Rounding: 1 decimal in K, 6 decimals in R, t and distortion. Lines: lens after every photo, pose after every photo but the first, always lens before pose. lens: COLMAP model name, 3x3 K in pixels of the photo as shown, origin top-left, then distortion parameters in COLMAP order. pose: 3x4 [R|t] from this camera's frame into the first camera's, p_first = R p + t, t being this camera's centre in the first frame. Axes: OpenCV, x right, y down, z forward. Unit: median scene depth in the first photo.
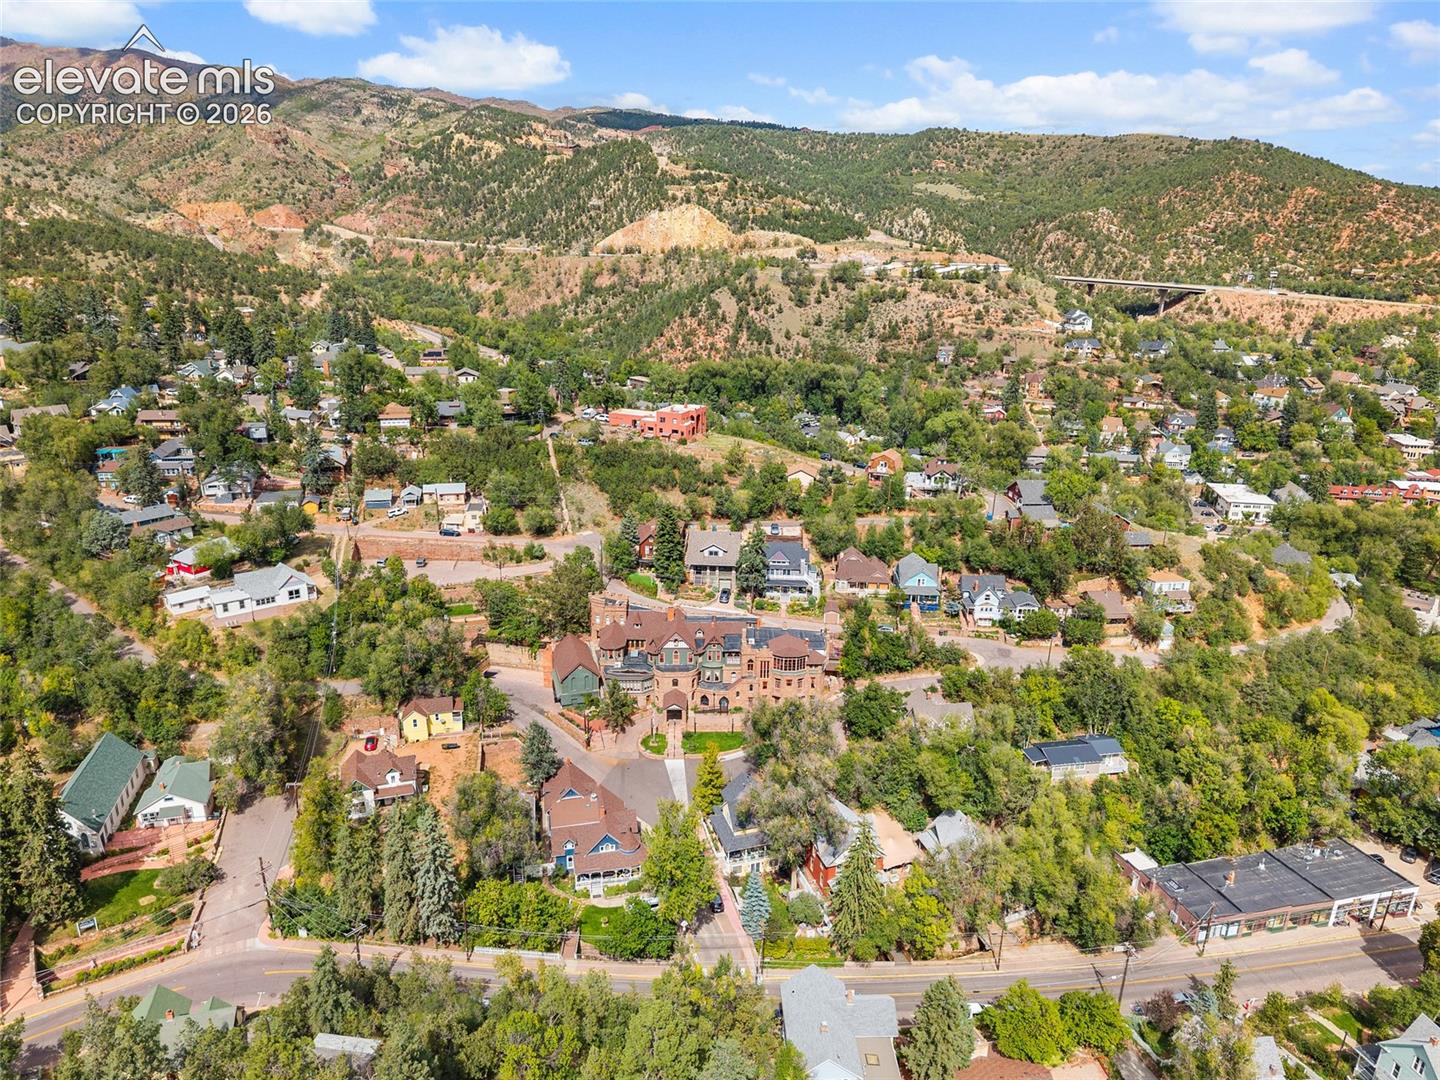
lens RADIAL K [[1004.9, 0, 725.8], [0, 1004.9, 582.3], [0, 0, 1]] dist [0.021673, -0.030237]
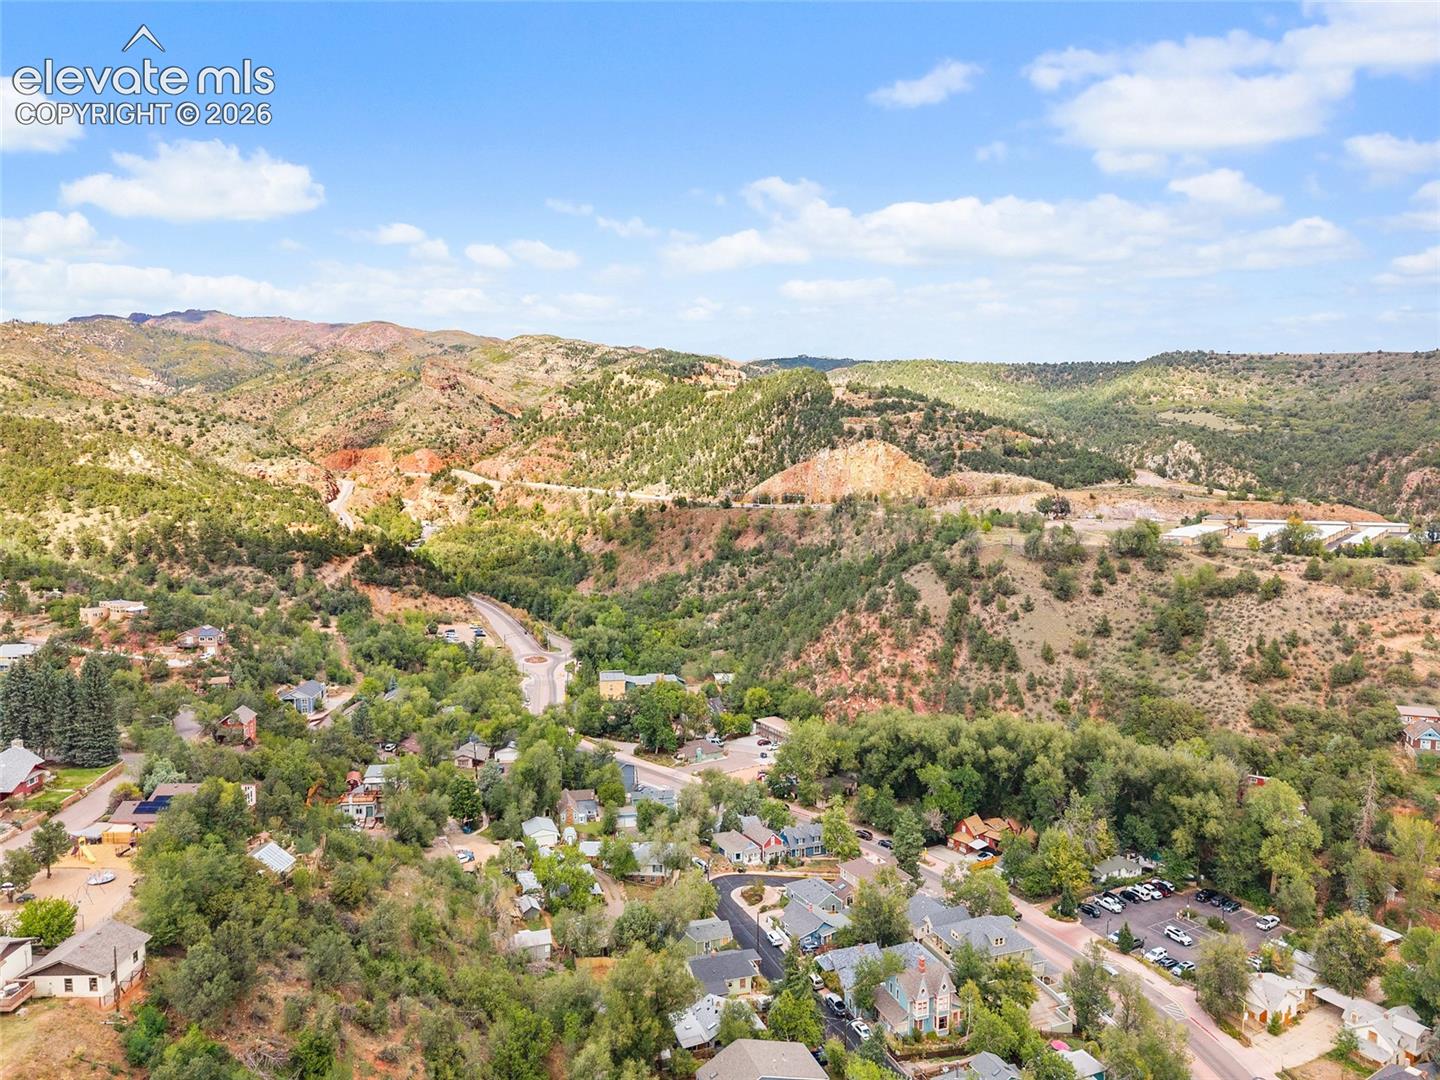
lens RADIAL K [[973.8, 0, 720.0], [0, 973.8, 540.0], [0, 0, 1]] dist [0.039445, -0.041000]
pose [[0.981602, 0.004050, -0.190896, -0.008187], [-0.053573, 0.965456, -0.254997, -0.113980], [0.183269, 0.260533, 0.947911, 0.316070]]
